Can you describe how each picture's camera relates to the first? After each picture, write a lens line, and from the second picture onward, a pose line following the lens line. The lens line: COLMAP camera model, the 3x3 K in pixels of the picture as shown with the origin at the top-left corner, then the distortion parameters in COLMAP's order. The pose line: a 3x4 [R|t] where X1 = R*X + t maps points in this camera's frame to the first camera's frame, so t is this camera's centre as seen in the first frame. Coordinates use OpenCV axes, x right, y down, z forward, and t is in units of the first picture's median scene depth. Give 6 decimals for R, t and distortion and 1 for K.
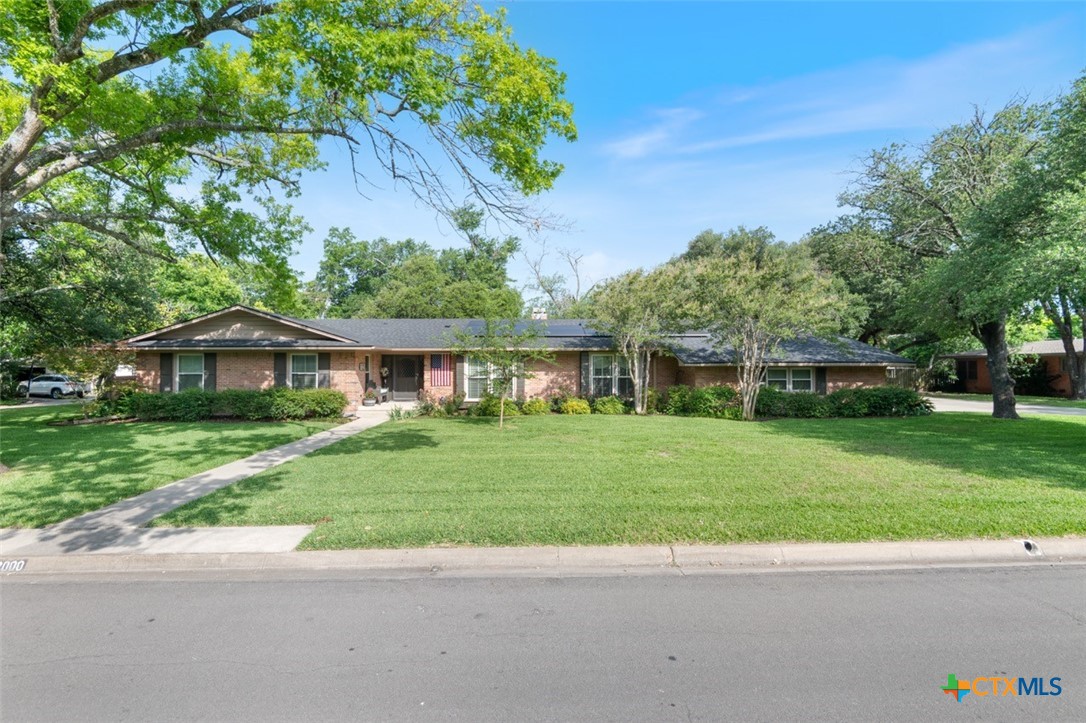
lens RADIAL K [[500.7, 0, 542.8], [0, 500.7, 362.4], [0, 0, 1]] dist [-0.000123, -0.000003]
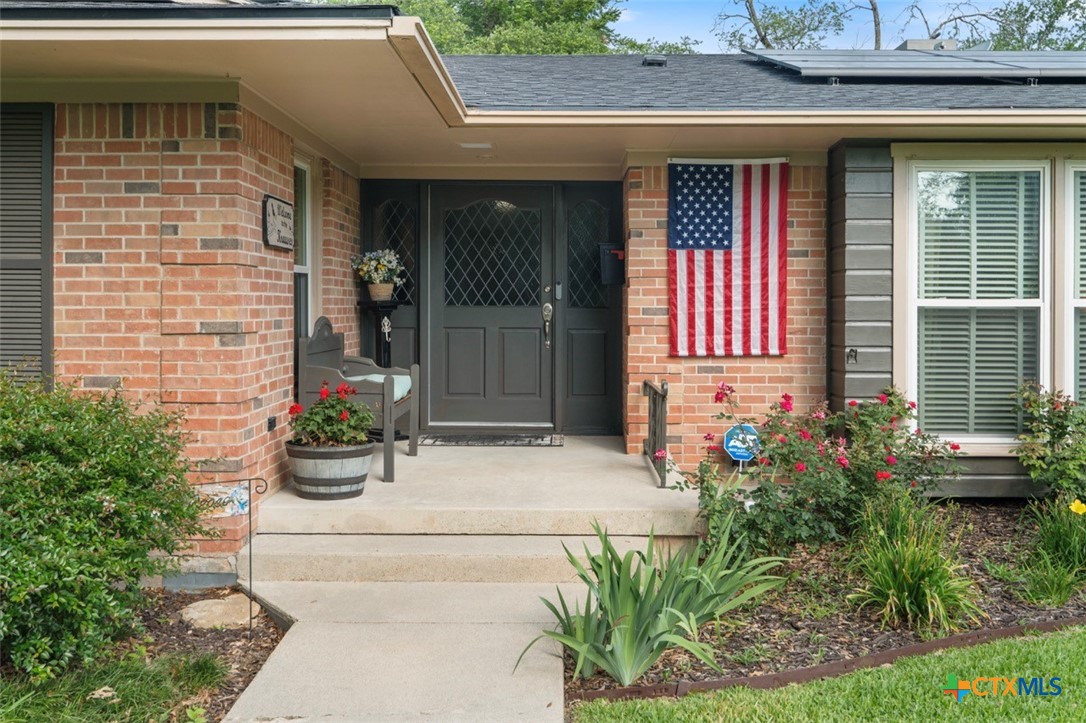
lens RADIAL K [[1120.3, 0, 544.1], [0, 1120.3, 359.8], [0, 0, 1]] dist [0.014111, 0.000000]
pose [[0.999040, 0.005073, -0.043519, -0.252743], [-0.002850, 0.998694, 0.051004, 0.029773], [0.043720, -0.050831, 0.997750, 0.638325]]
